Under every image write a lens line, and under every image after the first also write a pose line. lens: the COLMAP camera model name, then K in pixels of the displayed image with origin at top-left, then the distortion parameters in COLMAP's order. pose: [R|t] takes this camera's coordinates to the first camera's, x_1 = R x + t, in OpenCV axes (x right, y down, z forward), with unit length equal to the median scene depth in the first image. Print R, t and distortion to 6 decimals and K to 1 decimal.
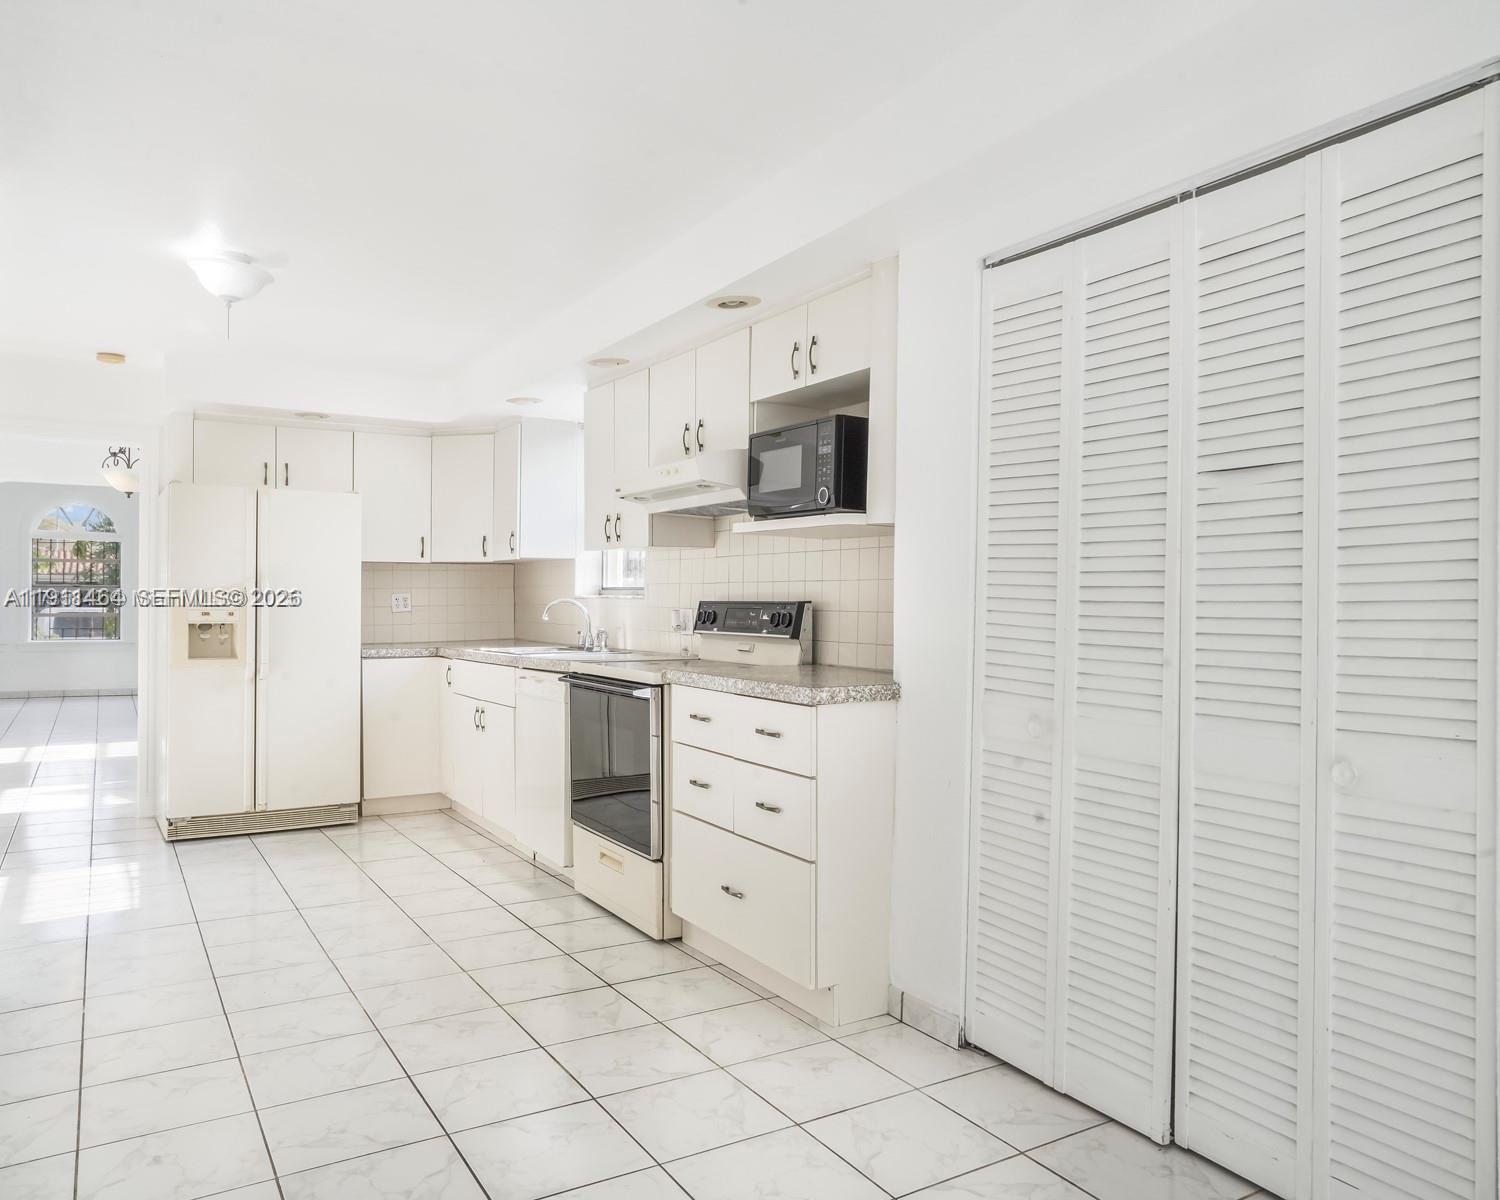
lens RADIAL K [[1081.9, 0, 750.0], [0, 1081.9, 600.0], [0, 0, 1]] dist [-0.012320, -0.001748]
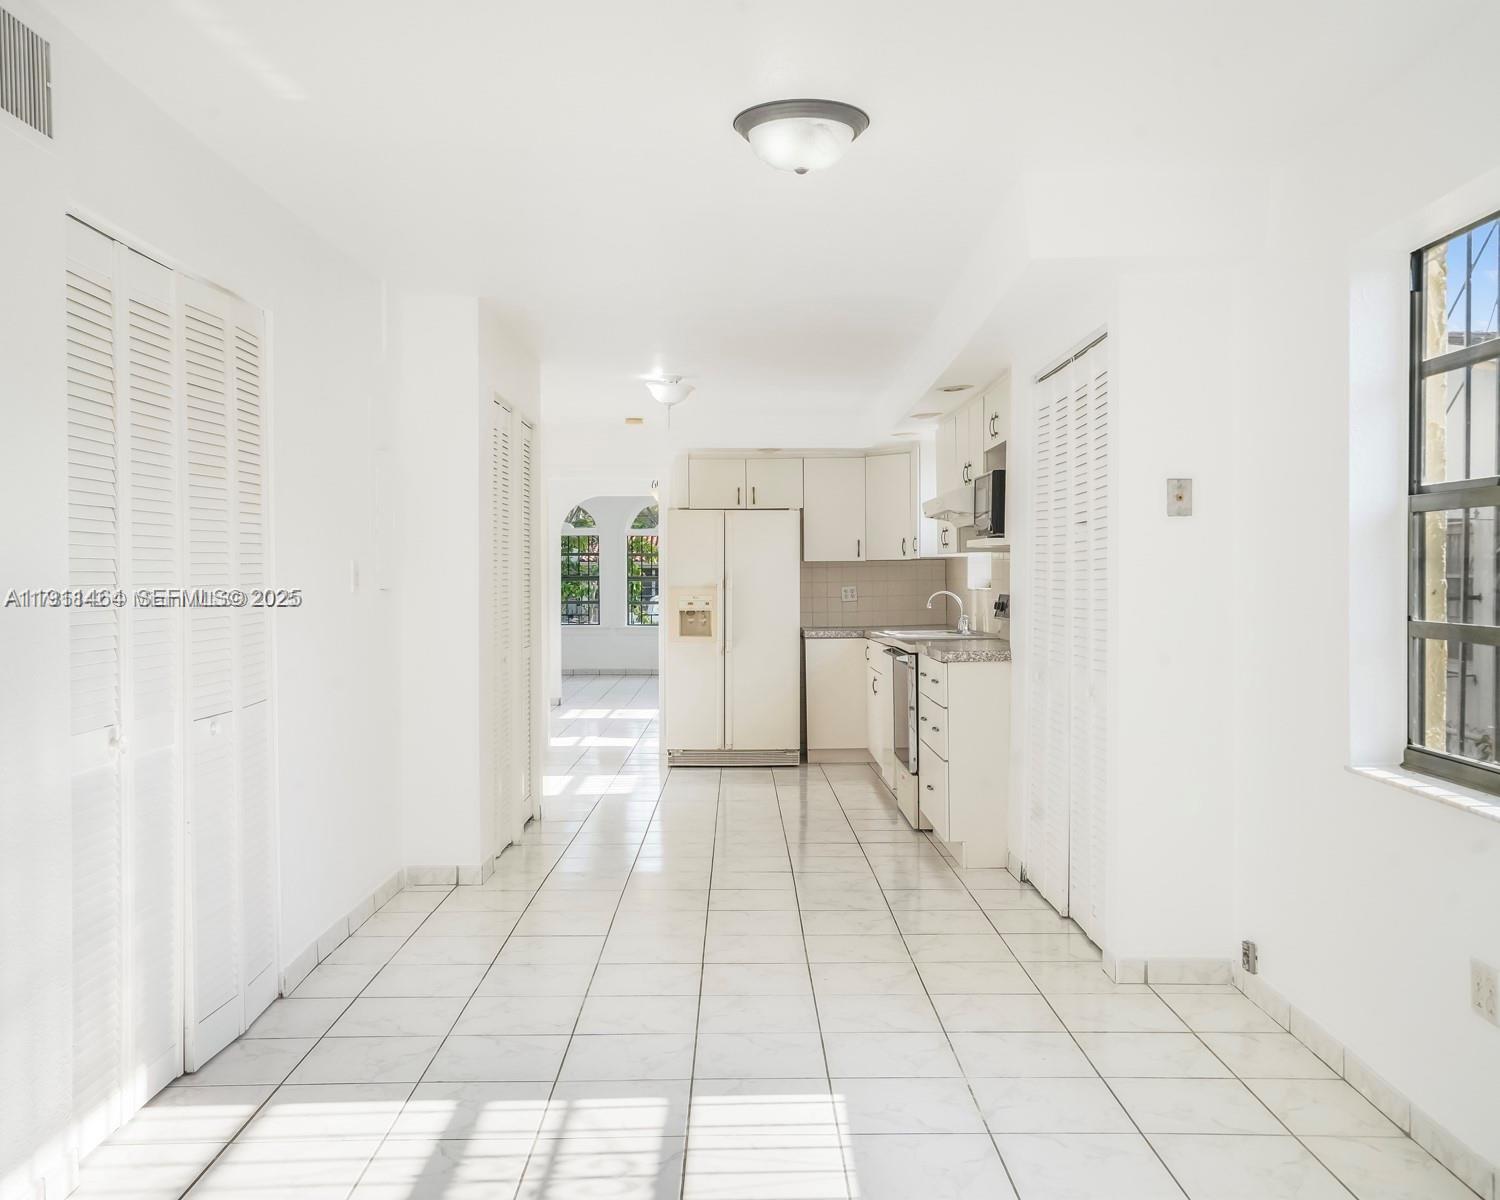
lens RADIAL K [[1401.1, 0, 750.0], [0, 1401.1, 600.0], [0, 0, 1]] dist [-0.001414, -0.000155]
pose [[0.860538, -0.000857, -0.509385, 0.546988], [0.007369, 0.999915, 0.010765, -0.011960], [0.509333, -0.013017, 0.860471, -0.583234]]
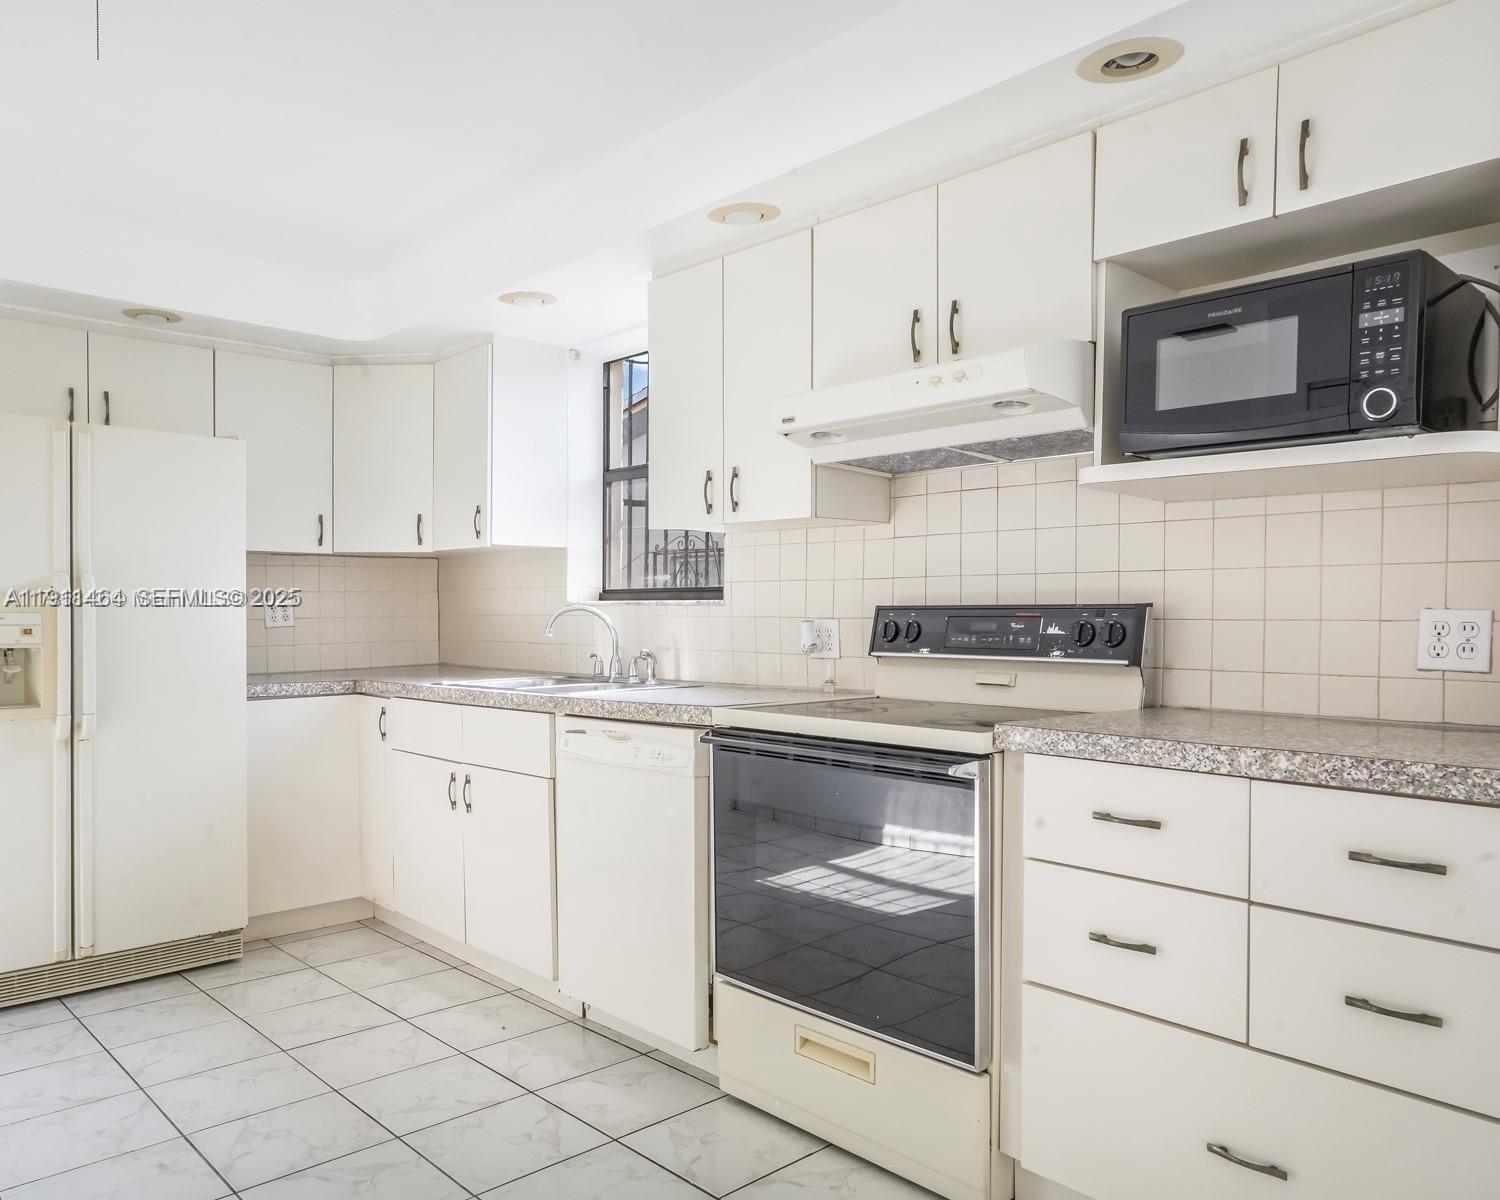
lens RADIAL K [[1101.3, 0, 754.2], [0, 1101.3, 626.6], [0, 0, 1]] dist [-0.006279, 0.003178]
pose [[0.978013, -0.006904, 0.208428, -0.252688], [0.004249, 0.999904, 0.013182, 0.004348], [-0.208499, -0.012007, 0.977949, 0.381494]]
